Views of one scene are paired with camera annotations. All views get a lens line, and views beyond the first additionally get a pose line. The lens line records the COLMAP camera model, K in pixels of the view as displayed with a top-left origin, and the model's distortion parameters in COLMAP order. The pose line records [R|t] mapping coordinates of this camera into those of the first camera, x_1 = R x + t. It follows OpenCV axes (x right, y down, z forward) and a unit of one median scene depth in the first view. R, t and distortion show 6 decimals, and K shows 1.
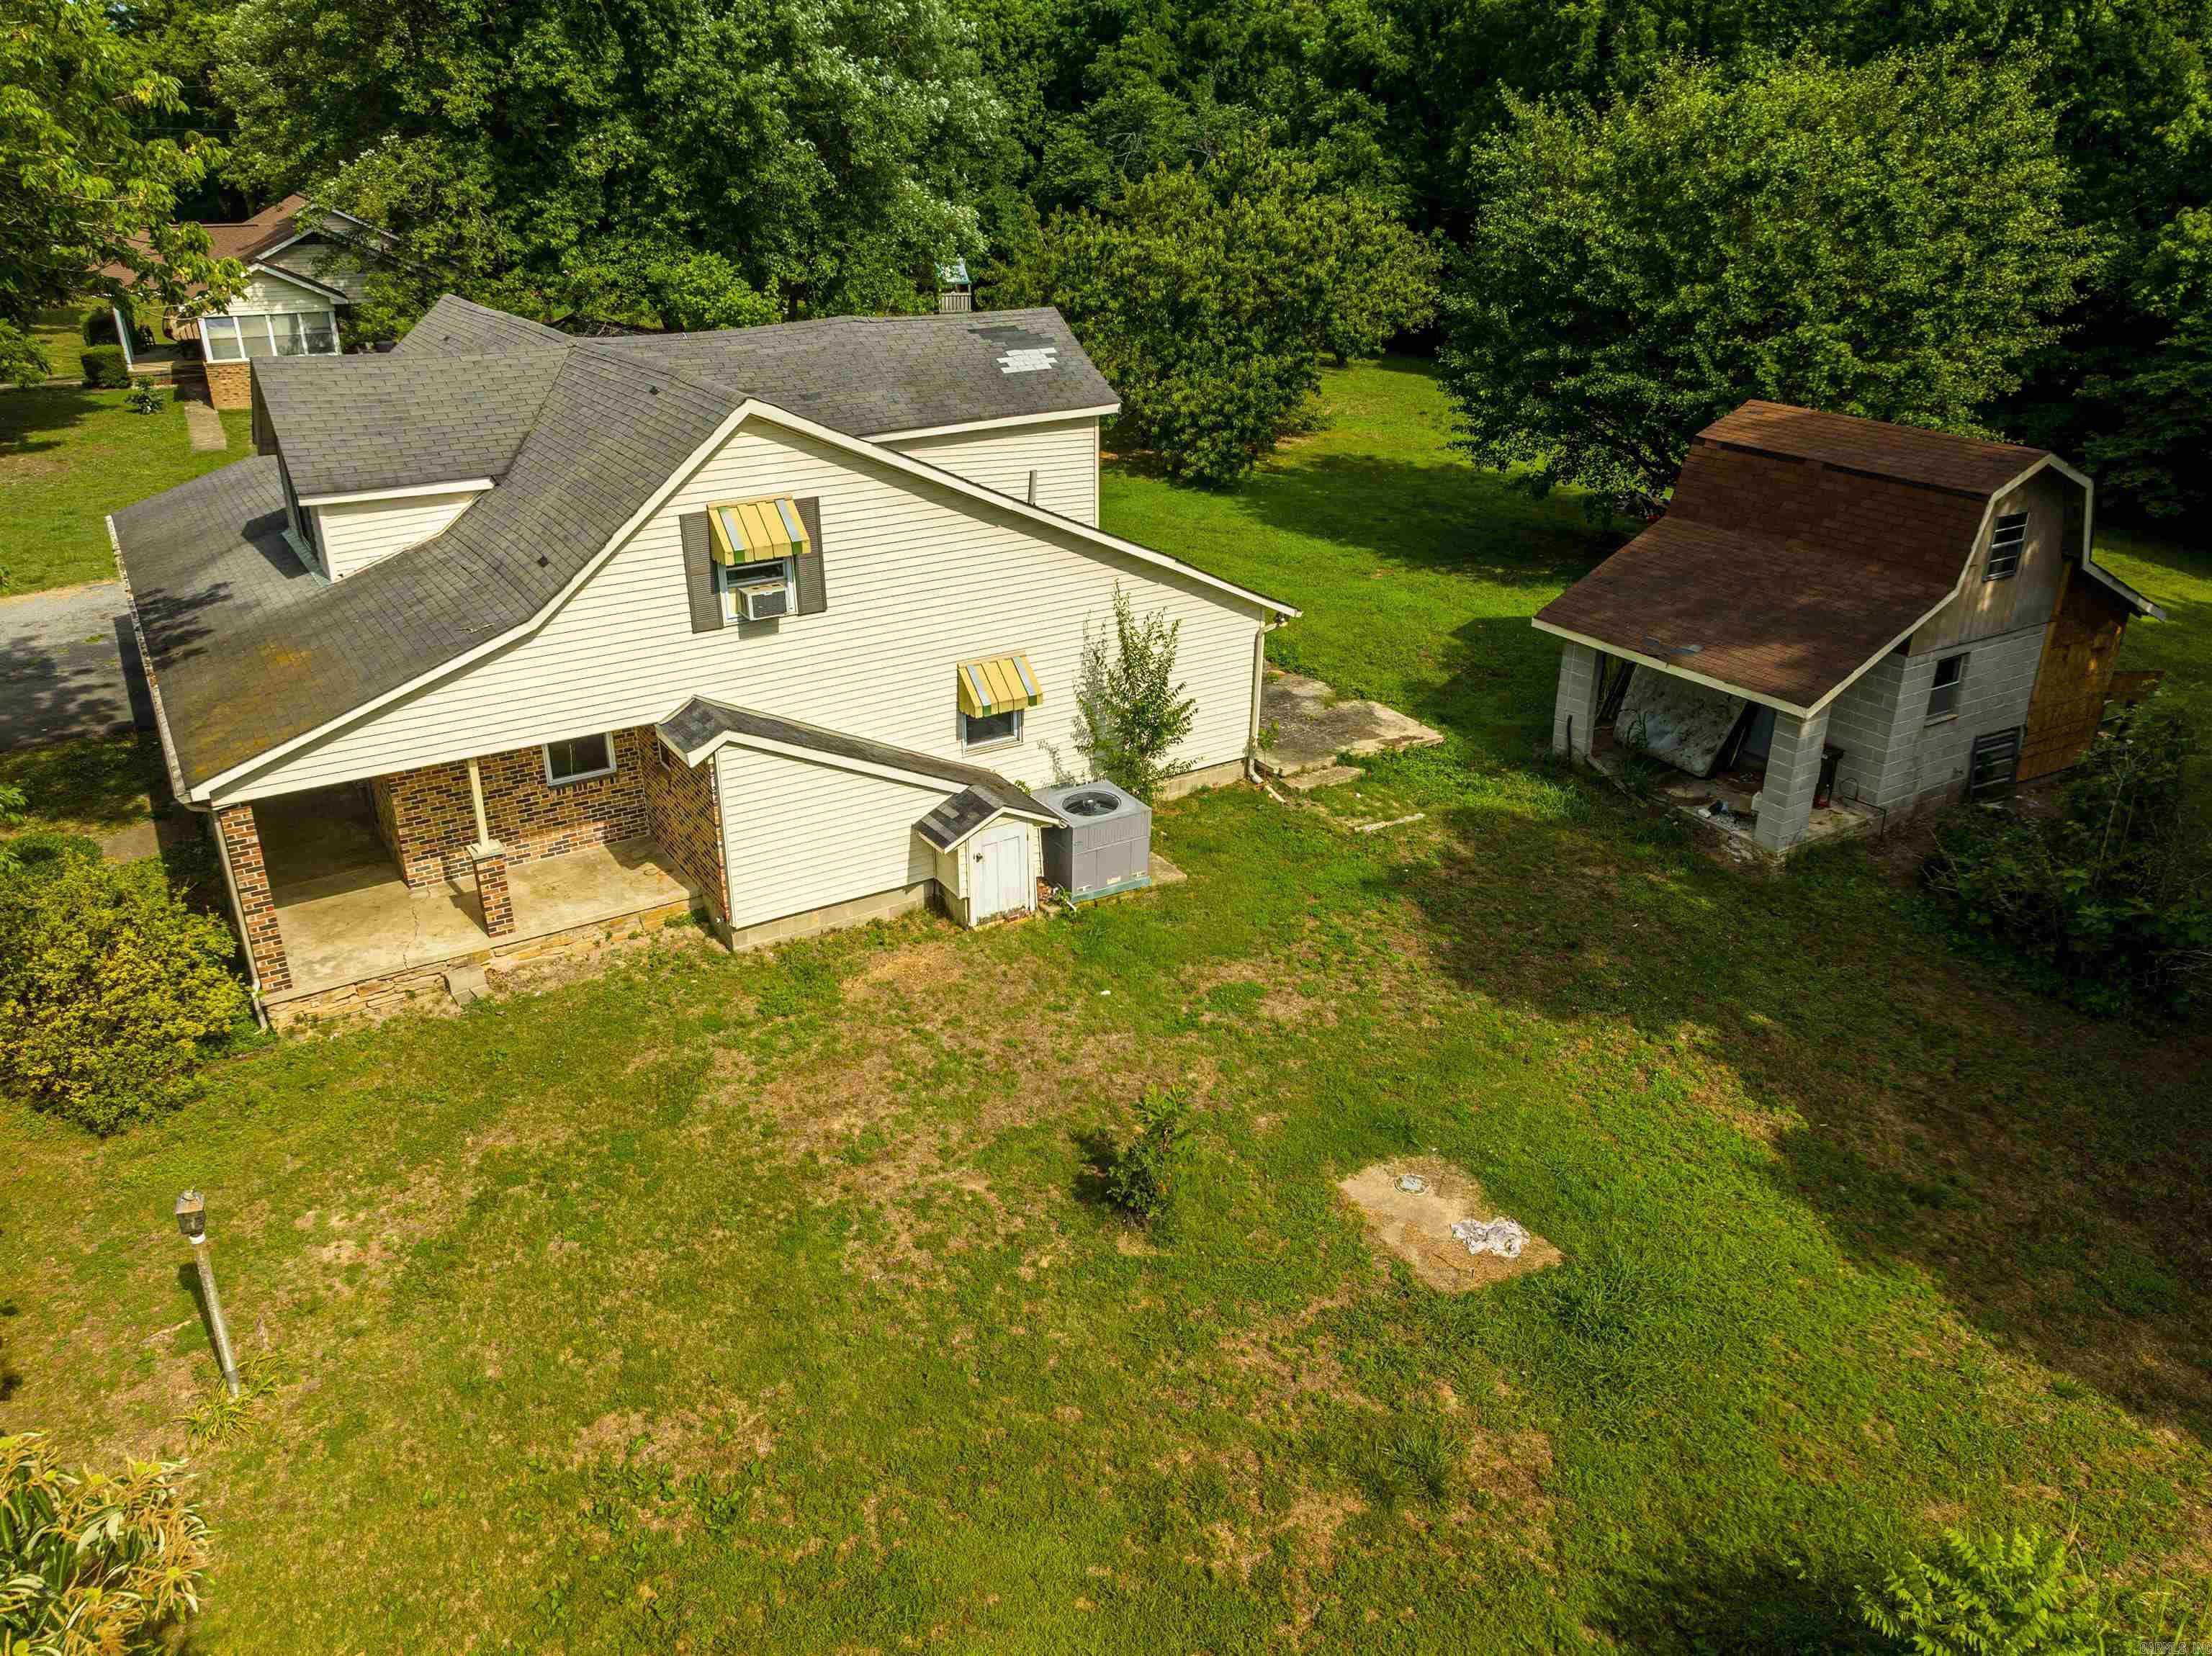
lens RADIAL K [[1564.3, 0, 1106.0], [0, 1564.3, 824.4], [0, 0, 1]] dist [-0.035125, 0.019156]
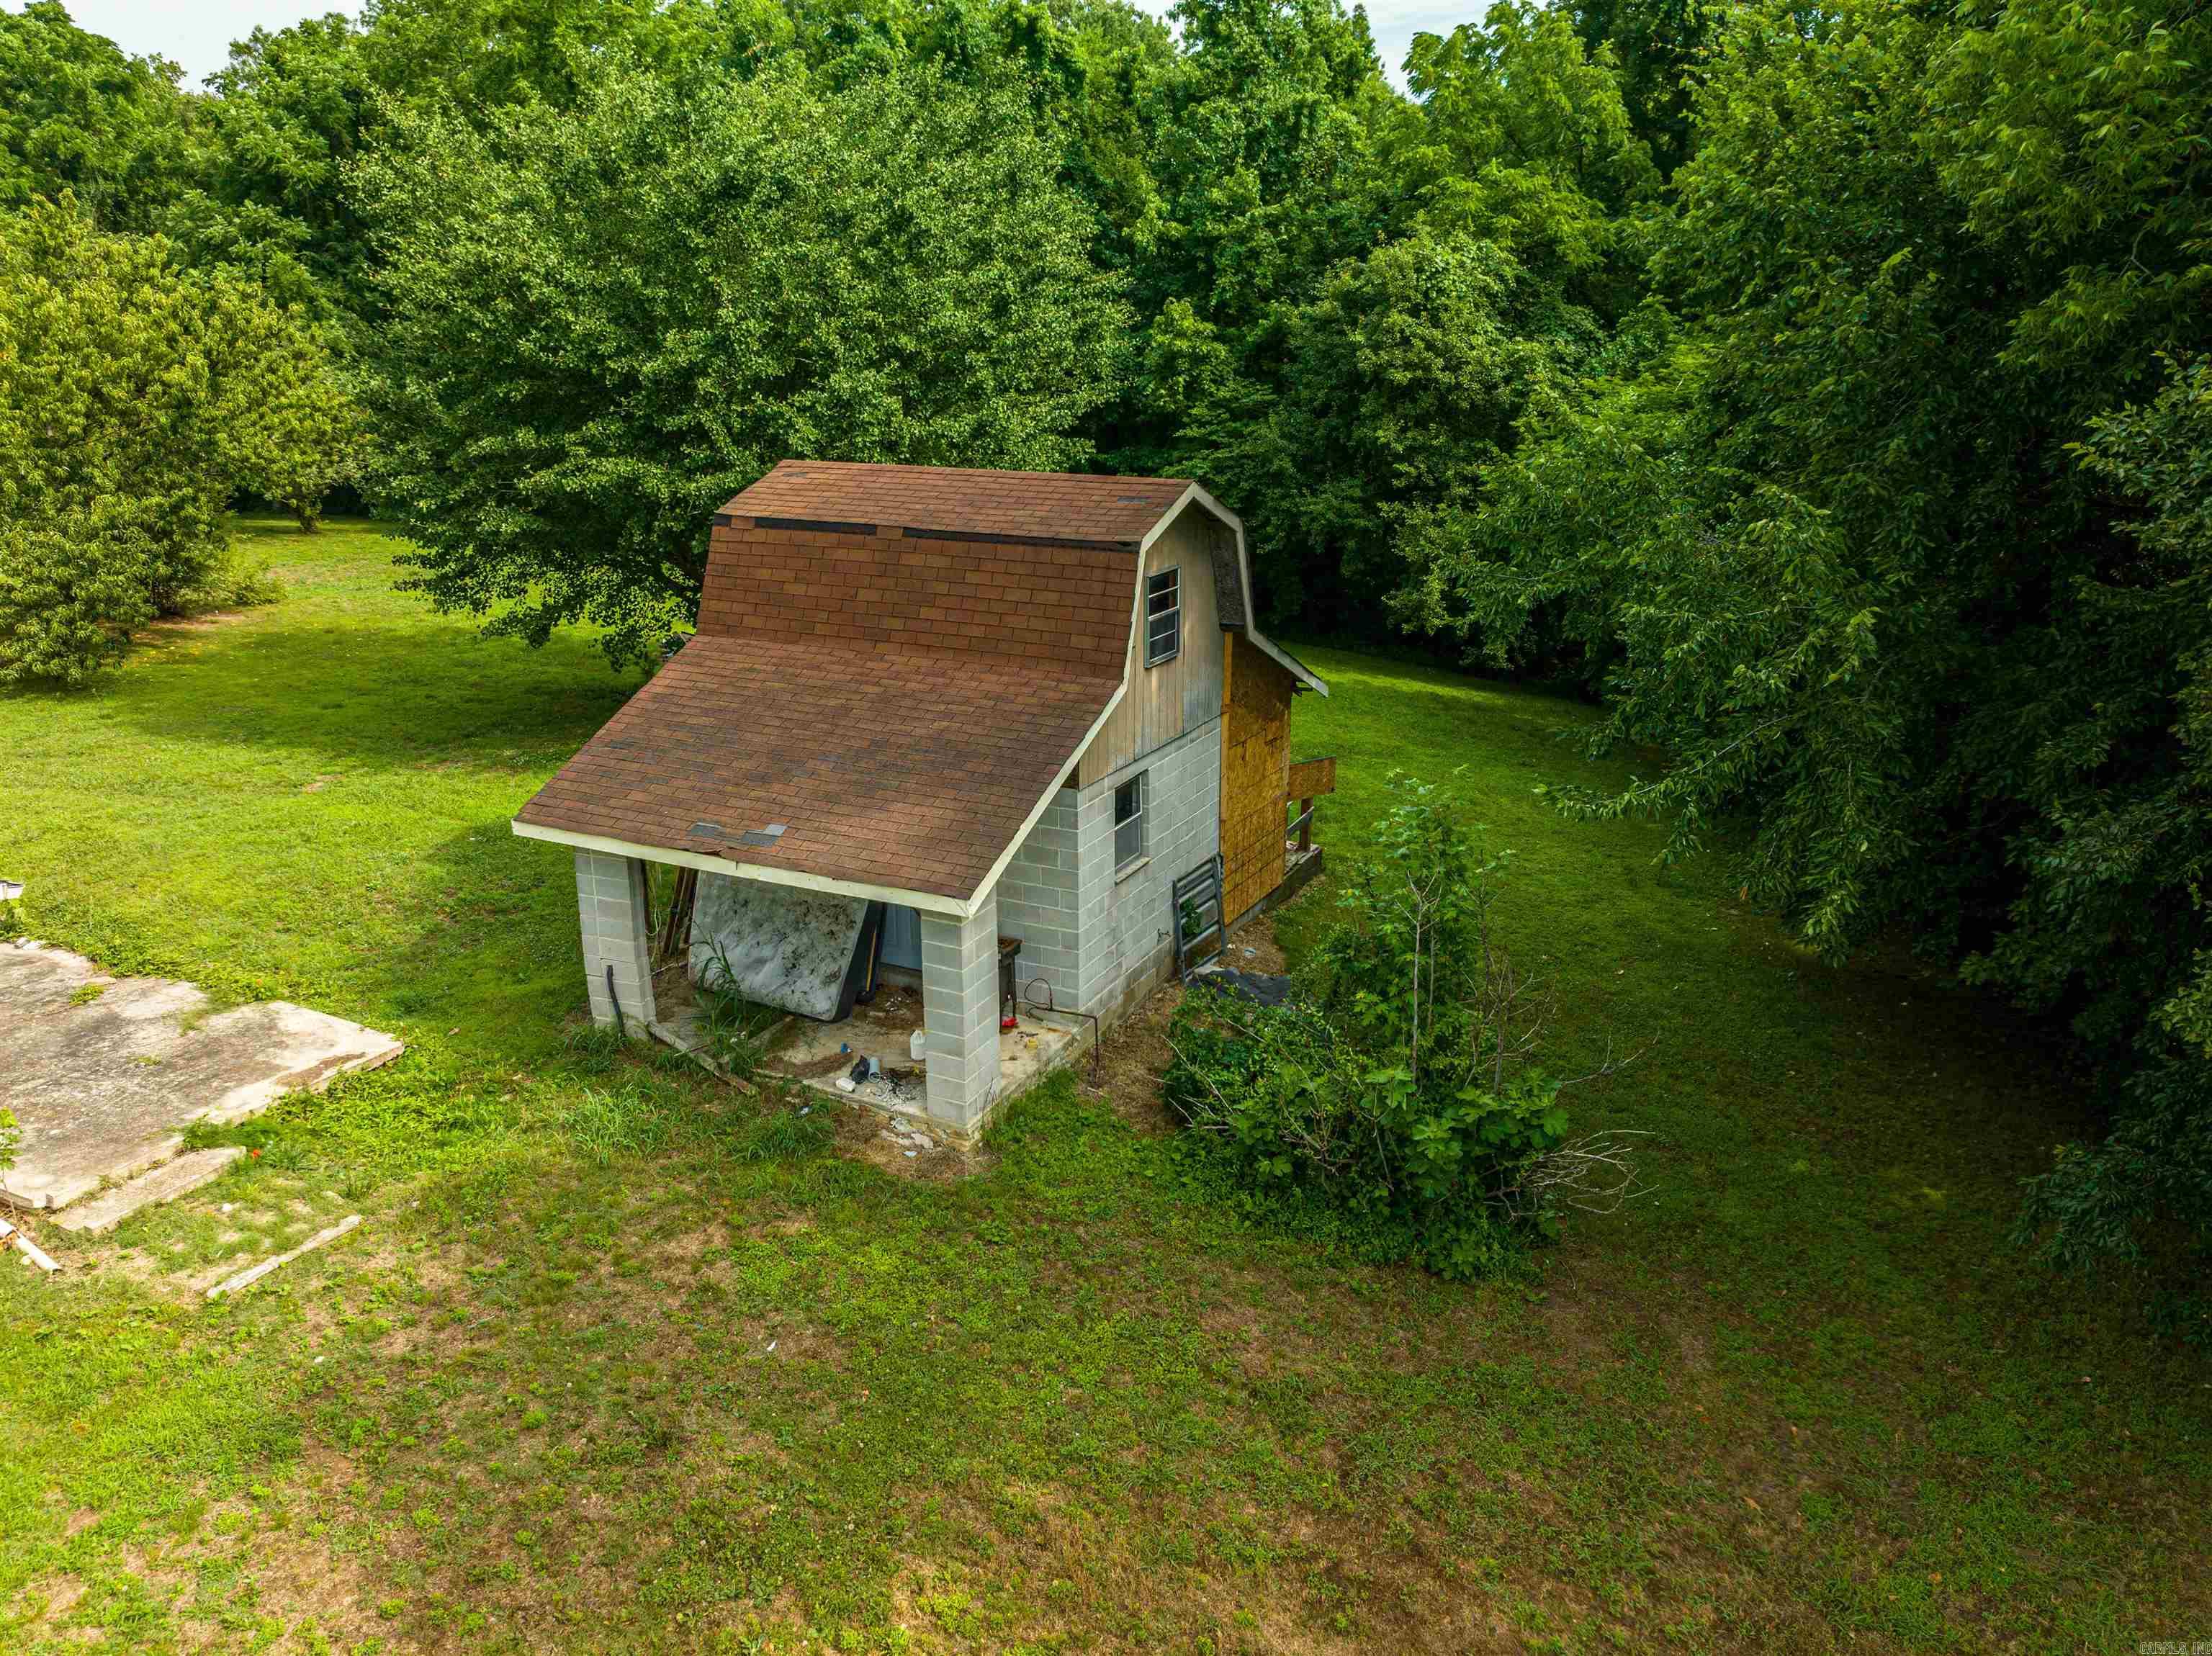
lens RADIAL K [[1564.3, 0, 1091.7], [0, 1564.3, 811.0], [0, 0, 1]] dist [-0.035125, 0.019156]
pose [[0.843879, -0.157258, 0.512970, 0.157594], [0.217365, 0.974312, -0.058894, -0.053448], [-0.490531, 0.161201, 0.856384, 0.382794]]
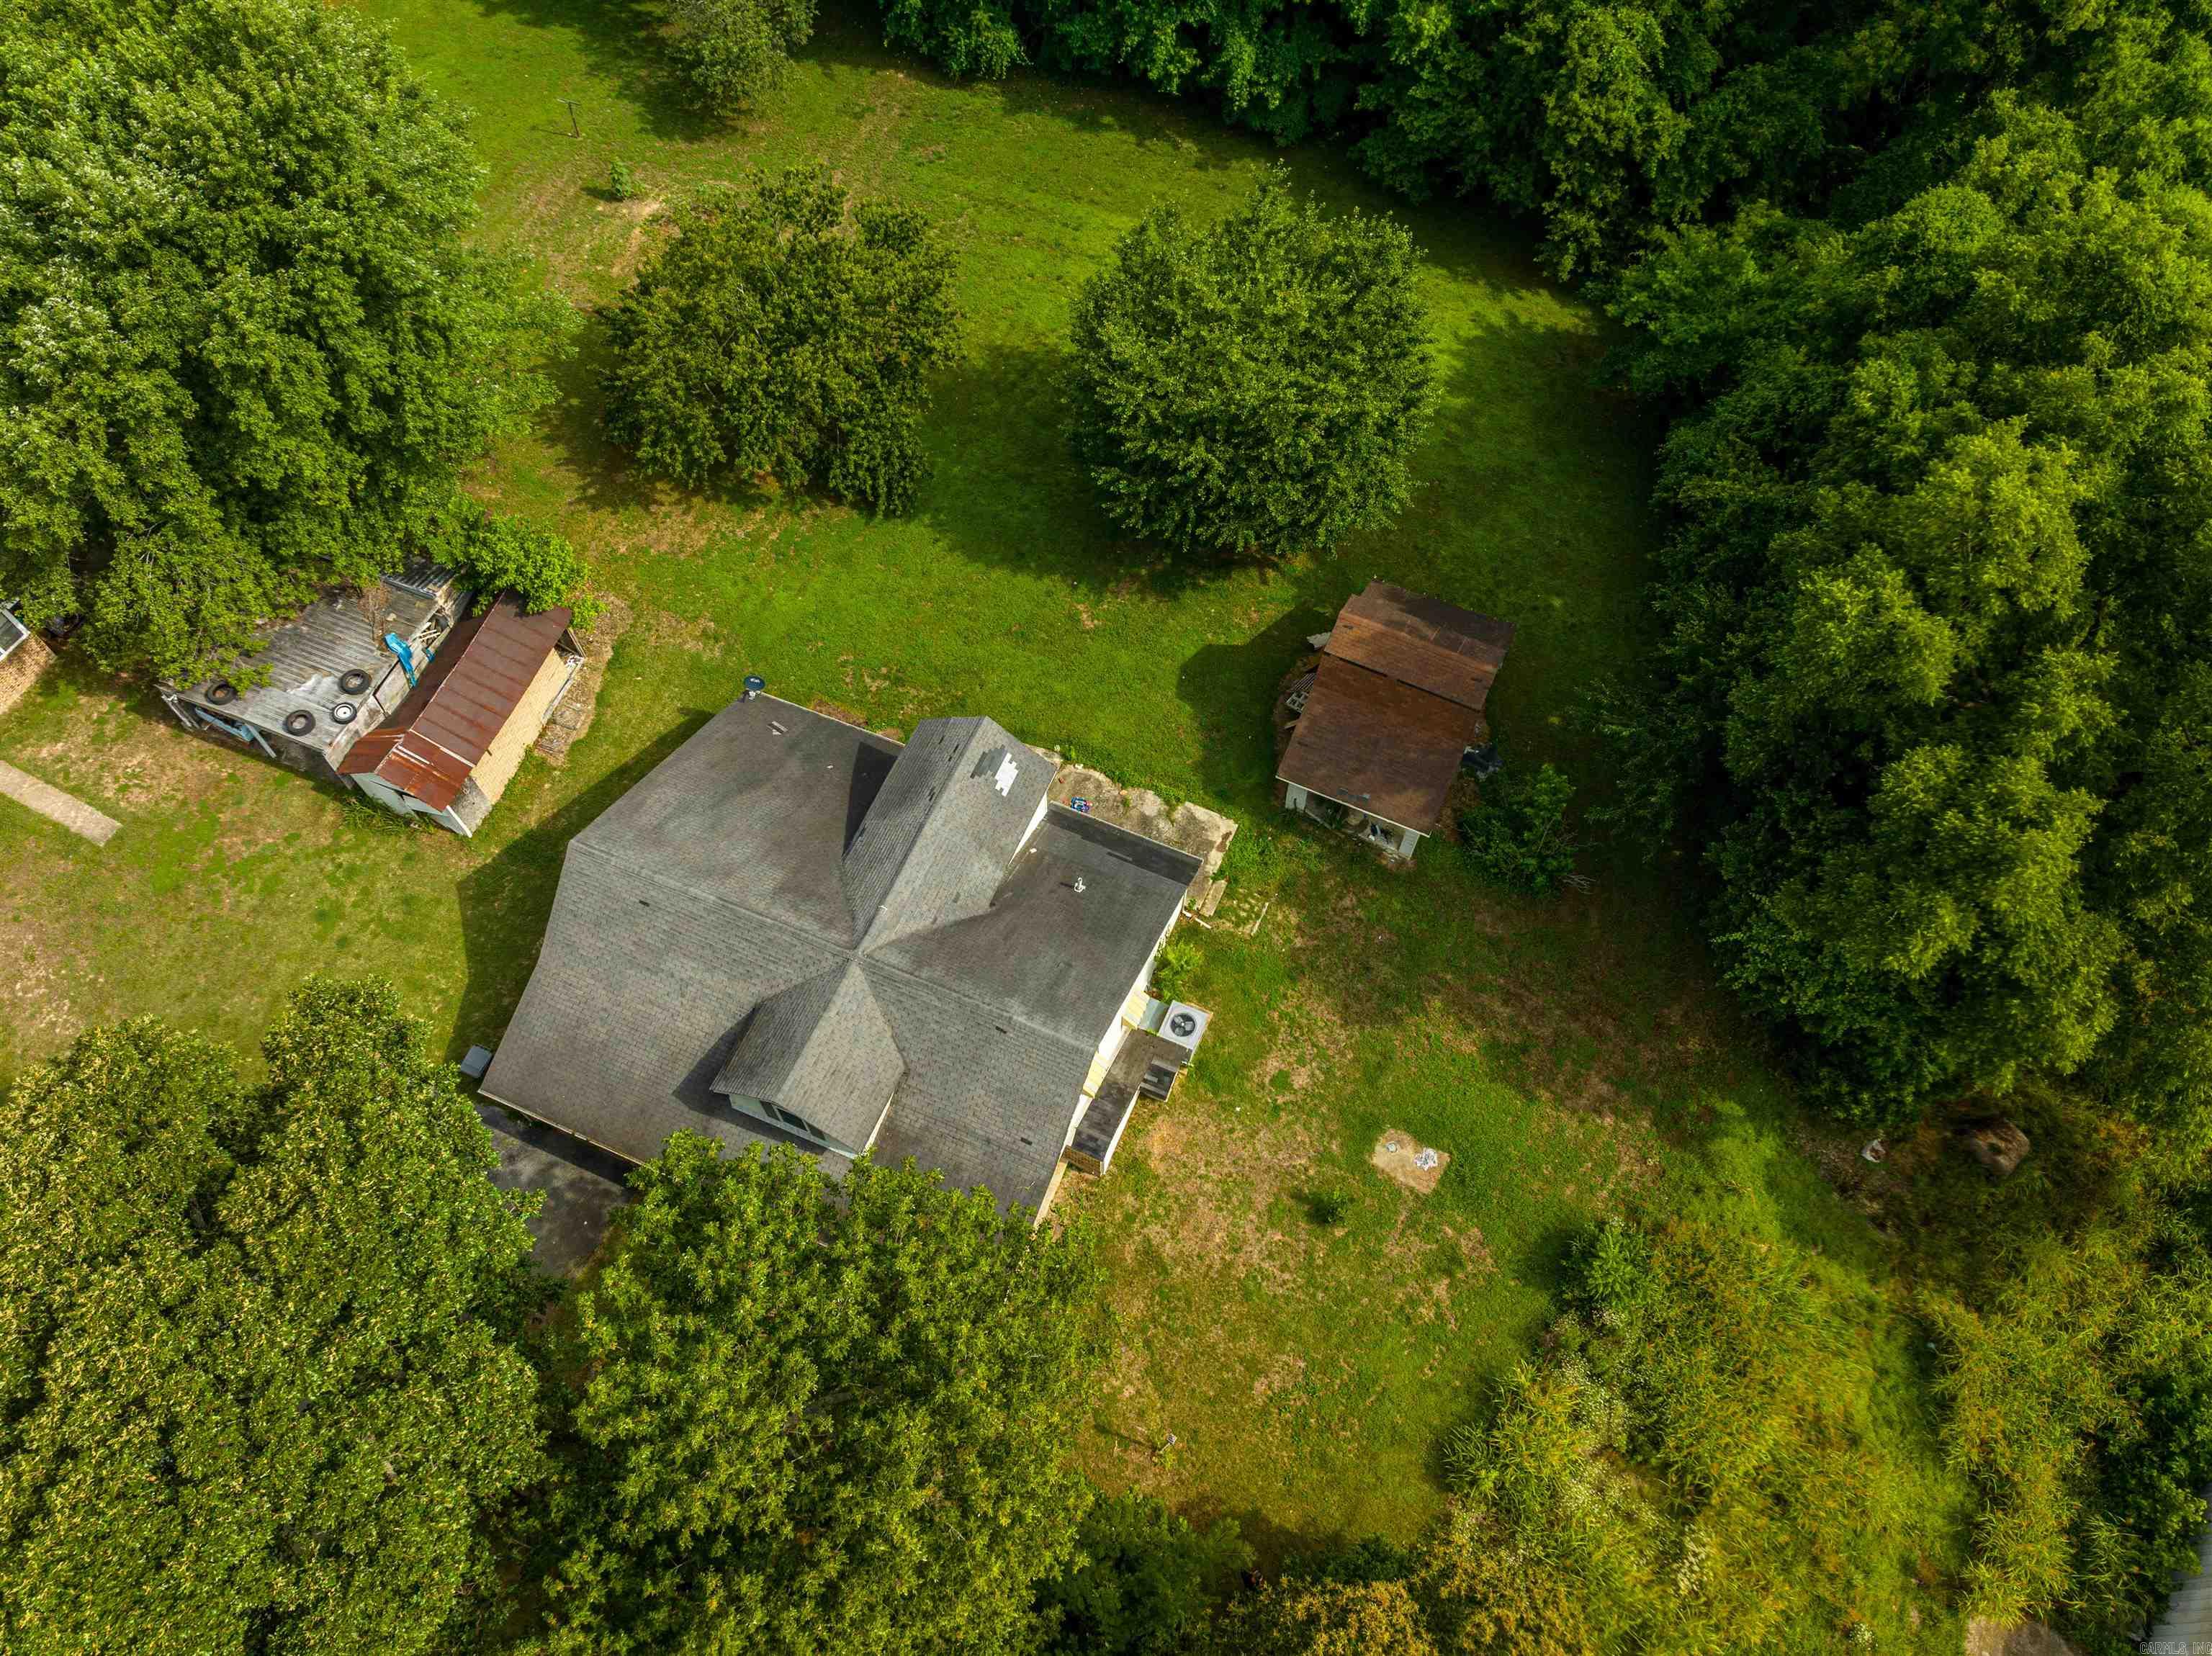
lens RADIAL K [[1564.3, 0, 1089.7], [0, 1564.3, 817.6], [0, 0, 1]] dist [-0.035125, 0.019156]
pose [[0.831103, -0.481975, 0.277431, -0.506725], [0.224365, 0.747070, 0.625737, -1.409181], [-0.508850, -0.457806, 0.729030, -0.352783]]
